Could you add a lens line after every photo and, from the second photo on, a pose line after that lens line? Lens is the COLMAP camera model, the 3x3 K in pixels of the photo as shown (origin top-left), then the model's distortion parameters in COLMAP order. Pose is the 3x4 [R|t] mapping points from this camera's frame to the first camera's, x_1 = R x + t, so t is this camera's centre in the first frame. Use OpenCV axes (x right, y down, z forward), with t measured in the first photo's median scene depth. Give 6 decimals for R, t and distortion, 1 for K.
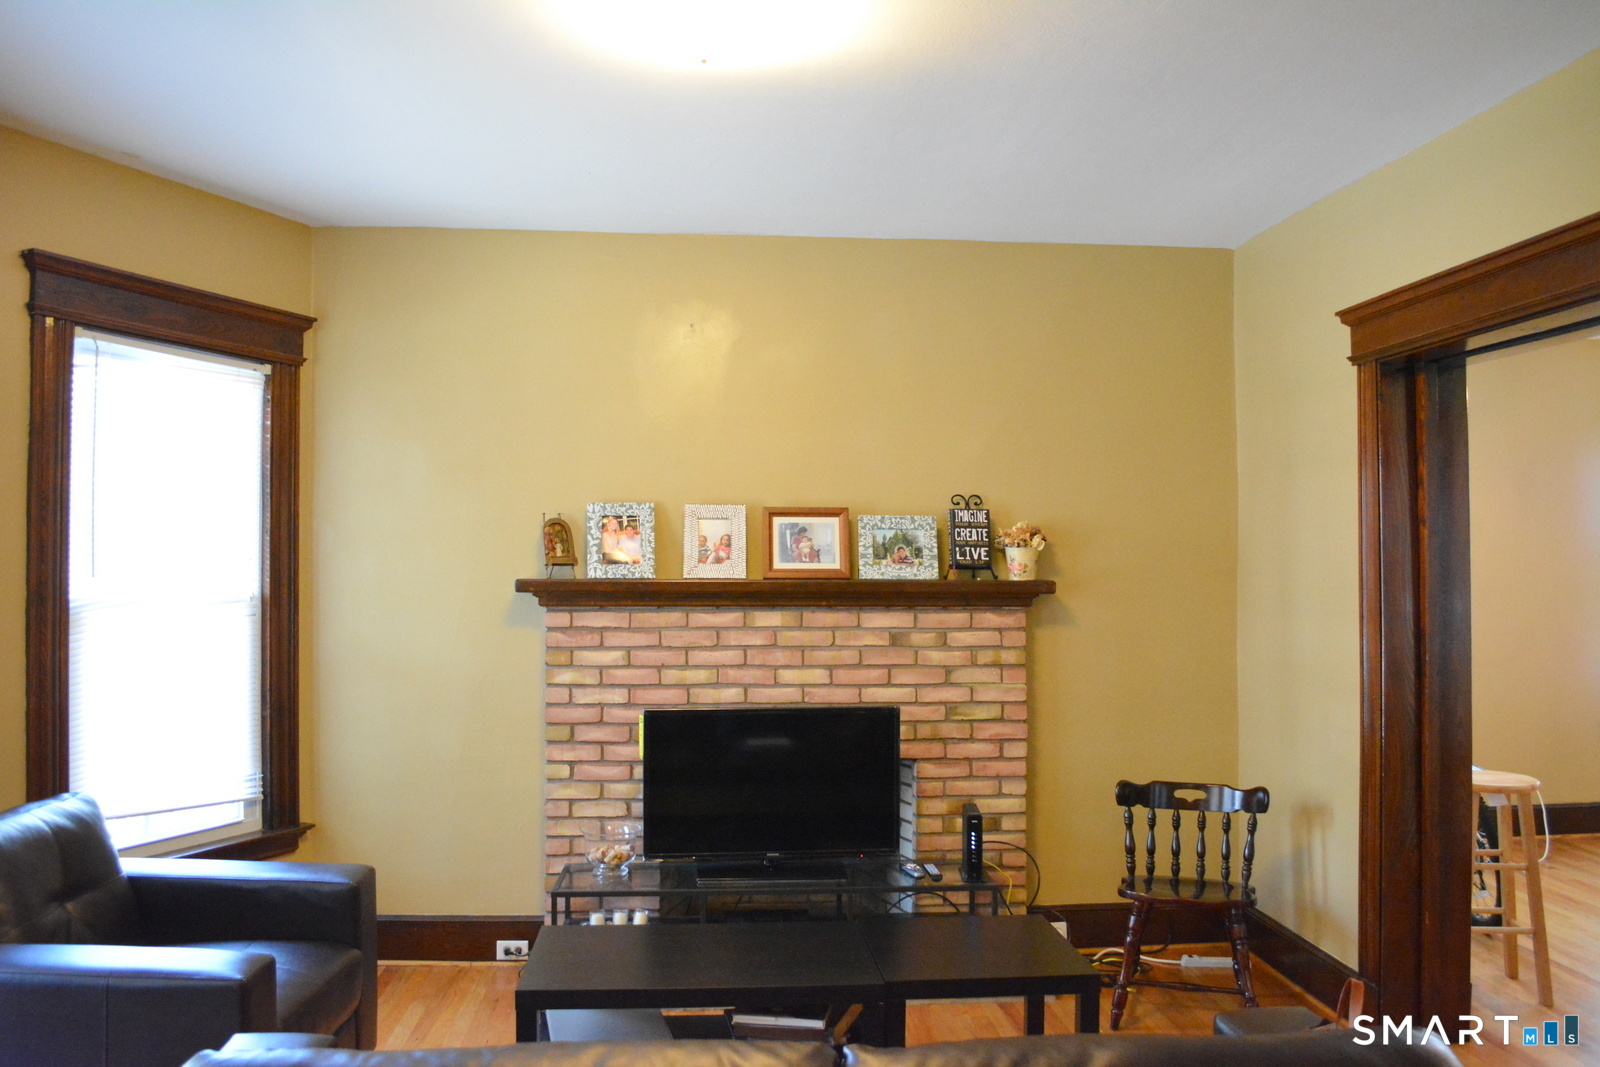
lens RADIAL K [[1250.0, 0, 800.0], [0, 1250.0, 533.5], [0, 0, 1]] dist [-0.088745, 0.005867]
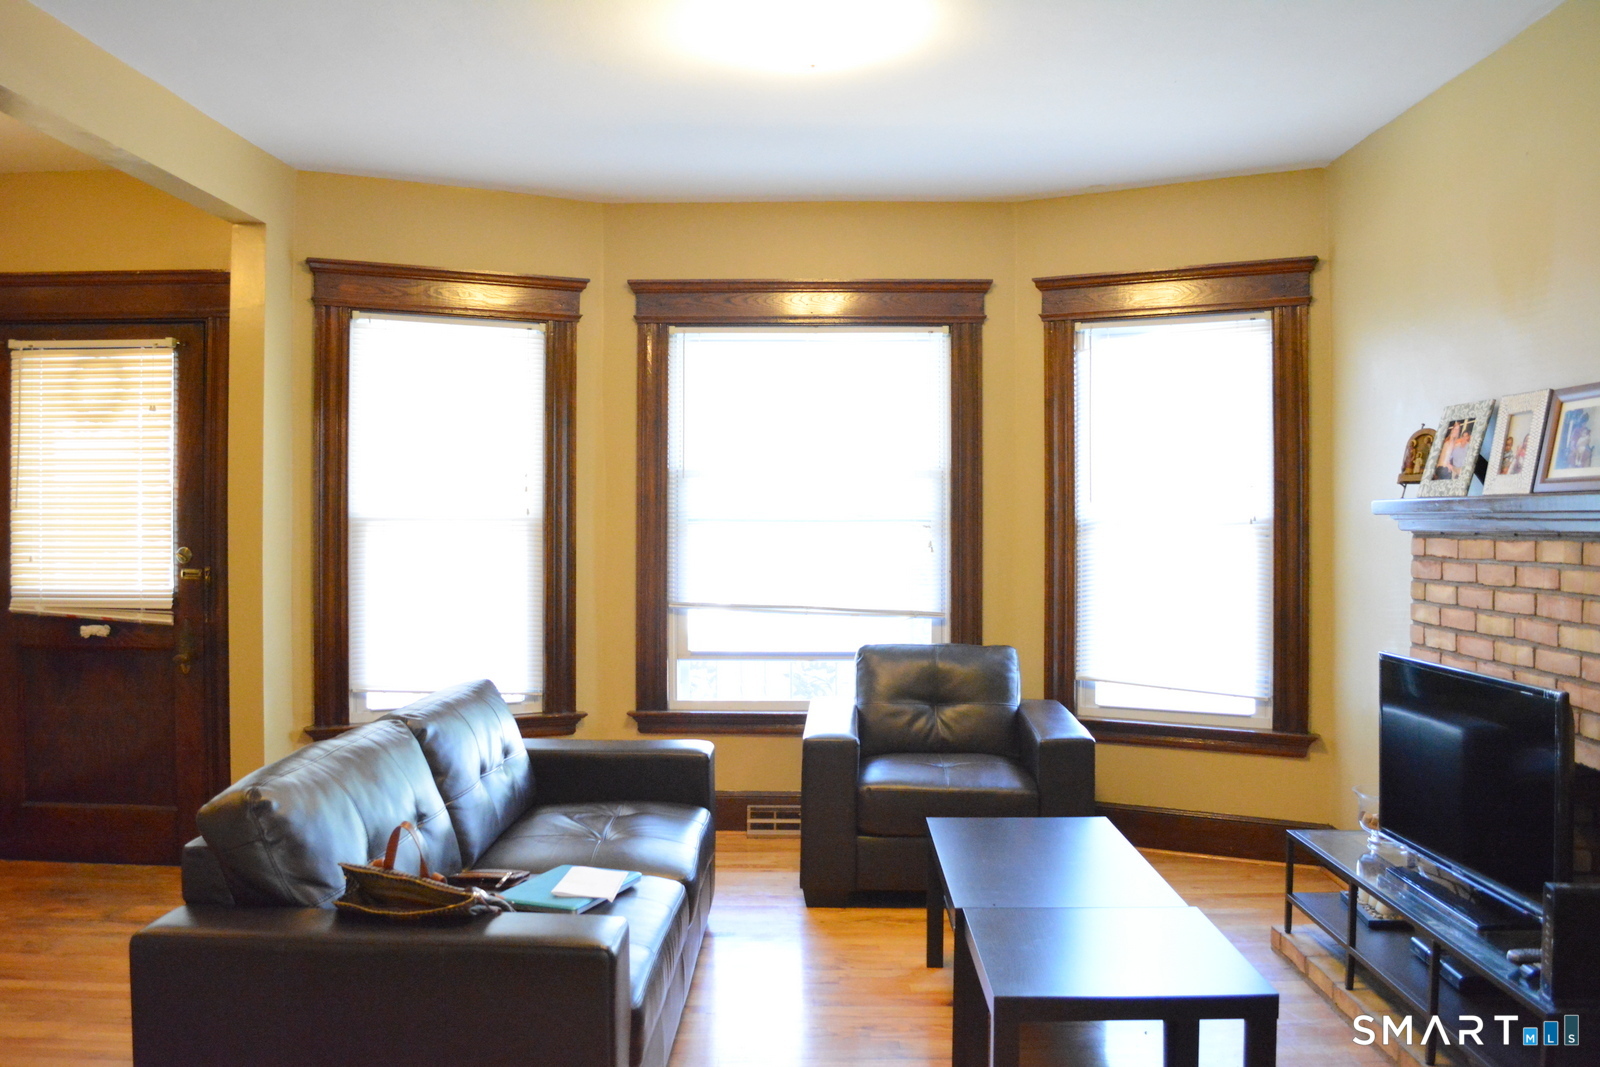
lens RADIAL K [[1250.0, 0, 800.0], [0, 1250.0, 533.5], [0, 0, 1]] dist [-0.088745, 0.005867]
pose [[-0.120292, 0.006239, -0.992719, 0.715645], [0.014550, 0.999884, 0.004521, 0.051387], [0.992632, -0.013900, -0.120369, 0.694362]]
